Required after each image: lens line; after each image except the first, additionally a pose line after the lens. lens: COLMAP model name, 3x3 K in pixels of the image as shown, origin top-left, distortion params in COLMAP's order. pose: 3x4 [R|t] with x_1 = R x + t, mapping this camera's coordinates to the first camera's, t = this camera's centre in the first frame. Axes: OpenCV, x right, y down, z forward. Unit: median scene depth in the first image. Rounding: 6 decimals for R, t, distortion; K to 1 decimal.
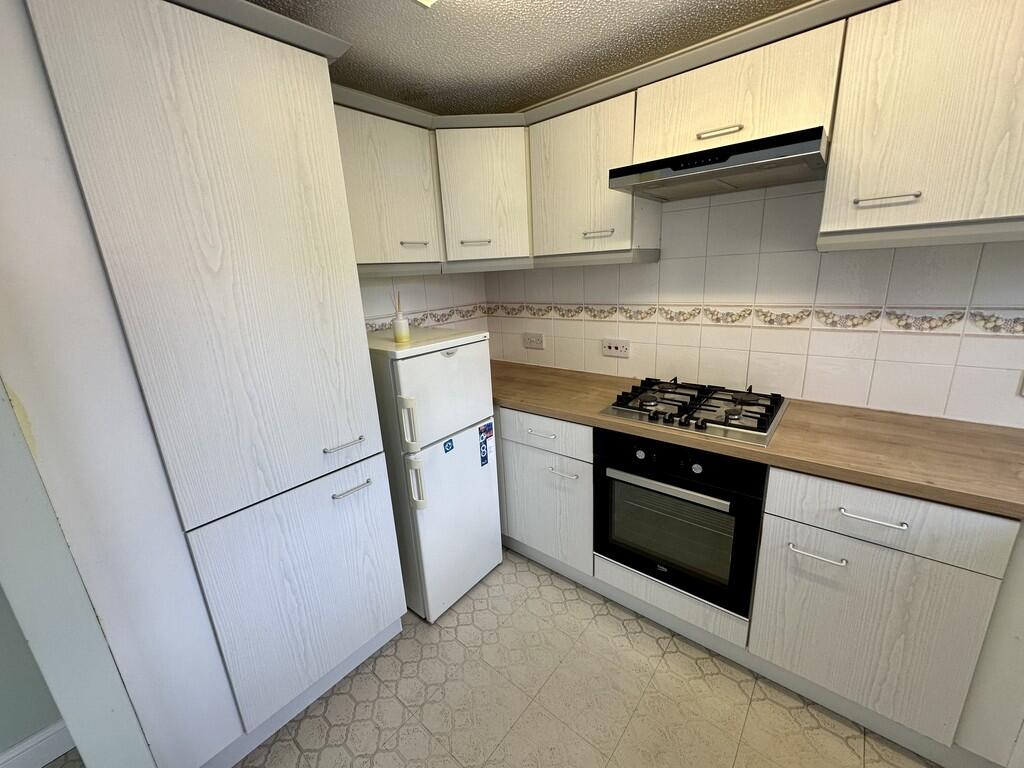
lens RADIAL K [[408.4, 0, 510.1], [0, 408.4, 383.0], [0, 0, 1]] dist [0.000181, 0.000080]
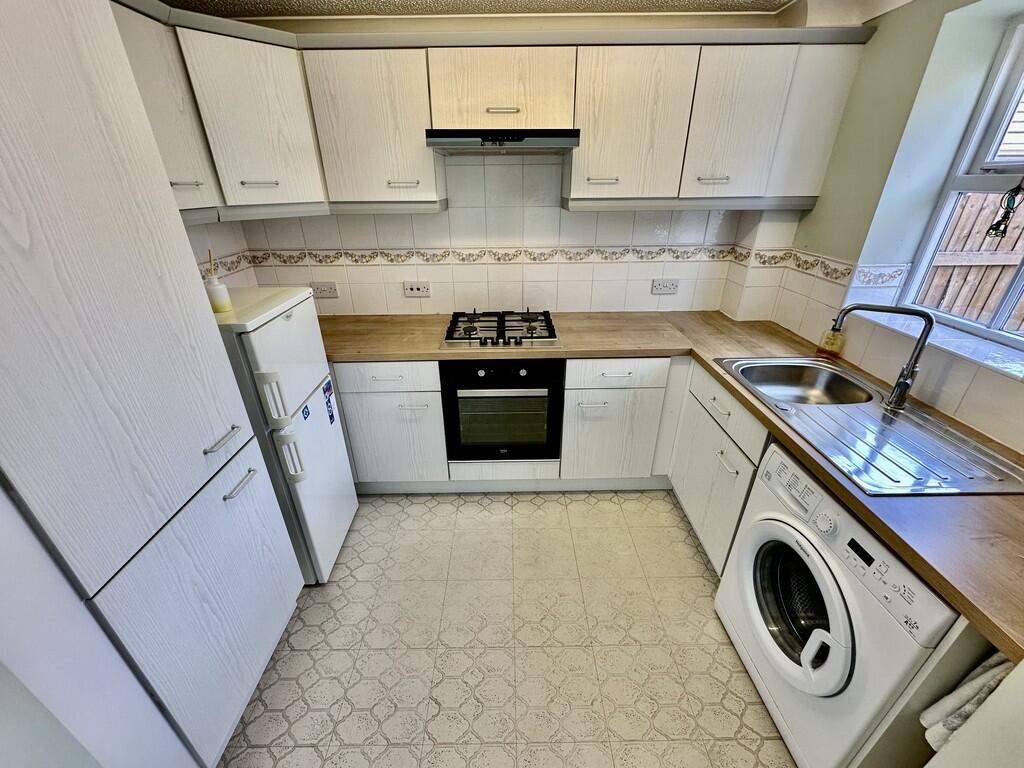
lens RADIAL K [[408.4, 0, 510.1], [0, 408.4, 383.0], [0, 0, 1]] dist [0.000181, 0.000080]
pose [[0.759725, -0.246937, 0.601532, -0.357815], [0.143511, 0.965949, 0.215282, -0.053276], [-0.634210, -0.077229, 0.769294, -0.043528]]
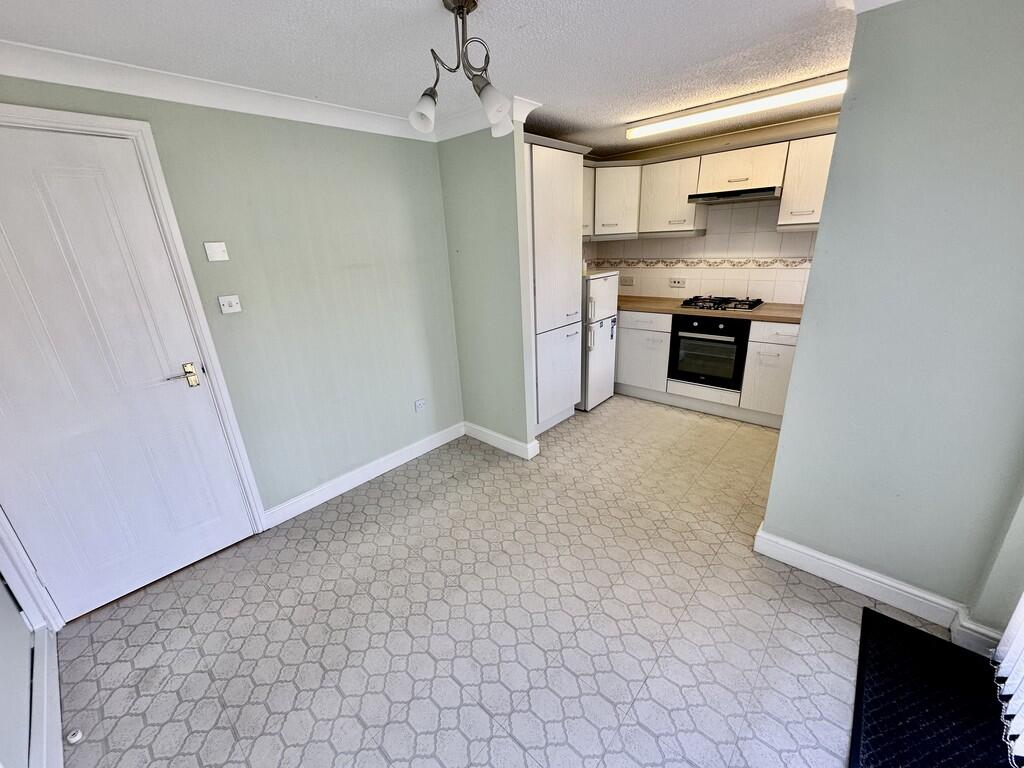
lens RADIAL K [[408.4, 0, 510.1], [0, 408.4, 383.0], [0, 0, 1]] dist [0.000181, 0.000080]
pose [[0.999455, 0.015114, -0.029352, -0.574293], [-0.013083, 0.997588, 0.068167, 0.328379], [0.030312, -0.067746, 0.997242, -1.179583]]
